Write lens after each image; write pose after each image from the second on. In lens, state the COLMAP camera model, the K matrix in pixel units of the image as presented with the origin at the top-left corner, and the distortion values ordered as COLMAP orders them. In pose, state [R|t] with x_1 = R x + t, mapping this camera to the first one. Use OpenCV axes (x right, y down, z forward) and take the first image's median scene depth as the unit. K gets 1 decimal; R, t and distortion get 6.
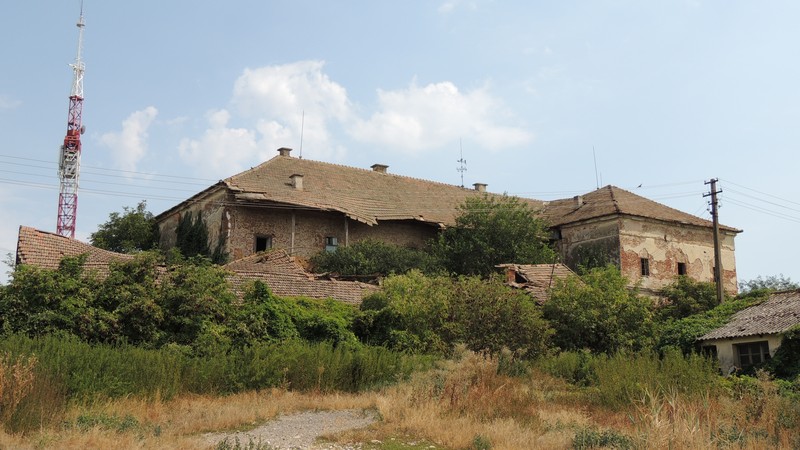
lens RADIAL K [[900.4, 0, 400.0], [0, 900.4, 225.0], [0, 0, 1]] dist [-0.059051, 0.024098]
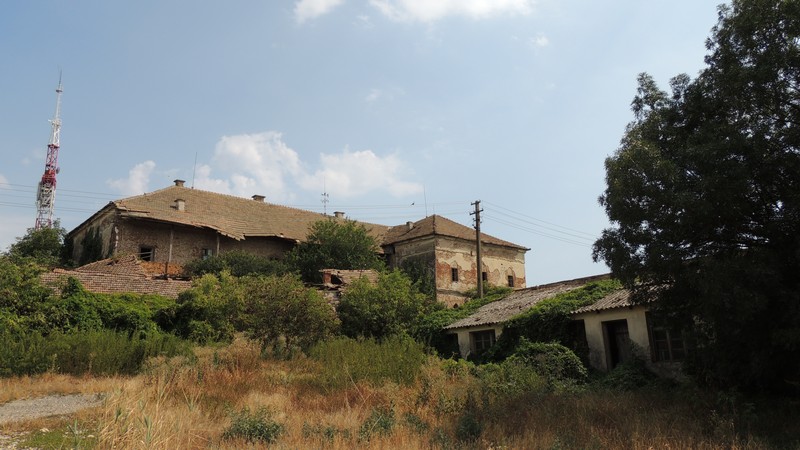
lens RADIAL K [[630.4, 0, 400.0], [0, 630.4, 225.0], [0, 0, 1]] dist [-0.029579, 0.000935]
pose [[0.993304, 0.014723, 0.114584, 0.094535], [-0.010110, 0.999119, -0.040734, 0.013376], [-0.115083, 0.039303, 0.992578, 0.088952]]
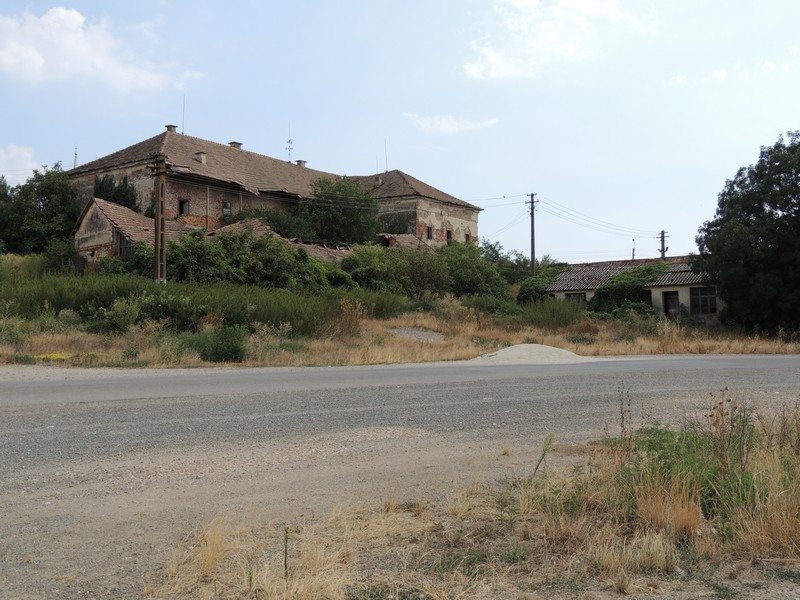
lens RADIAL K [[824.1, 0, 400.0], [0, 824.1, 300.0], [0, 0, 1]] dist [-0.042449, -0.002491]
pose [[0.920869, 0.011444, 0.389705, -0.317065], [-0.073917, 0.986564, 0.145694, -0.040423], [-0.382802, -0.162971, 0.909342, -0.222842]]
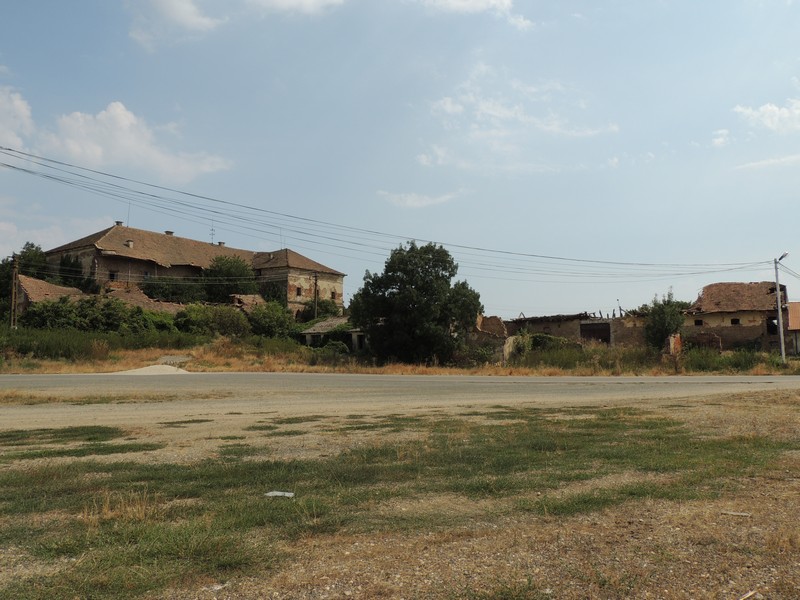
lens RADIAL K [[628.6, 0, 400.0], [0, 628.6, 300.0], [0, 0, 1]] dist [-0.021110, -0.000101]
pose [[0.925521, 0.040417, 0.376533, -0.079597], [-0.082348, 0.991976, 0.095932, -0.110459], [-0.369635, -0.119794, 0.921423, -0.547907]]
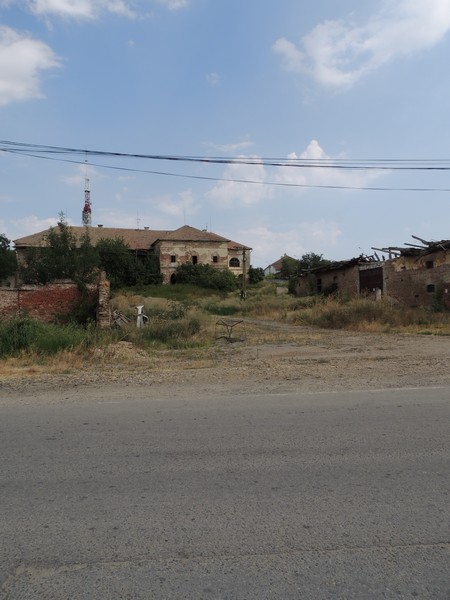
lens RADIAL K [[411.5, 0, 225.0], [0, 411.5, 300.0], [0, 0, 1]] dist [-0.004395, -0.000471]
pose [[0.955798, -0.012471, -0.293758, 0.875374], [0.068178, 0.981270, 0.180171, -0.049293], [0.286009, -0.192235, 0.938746, -0.154032]]
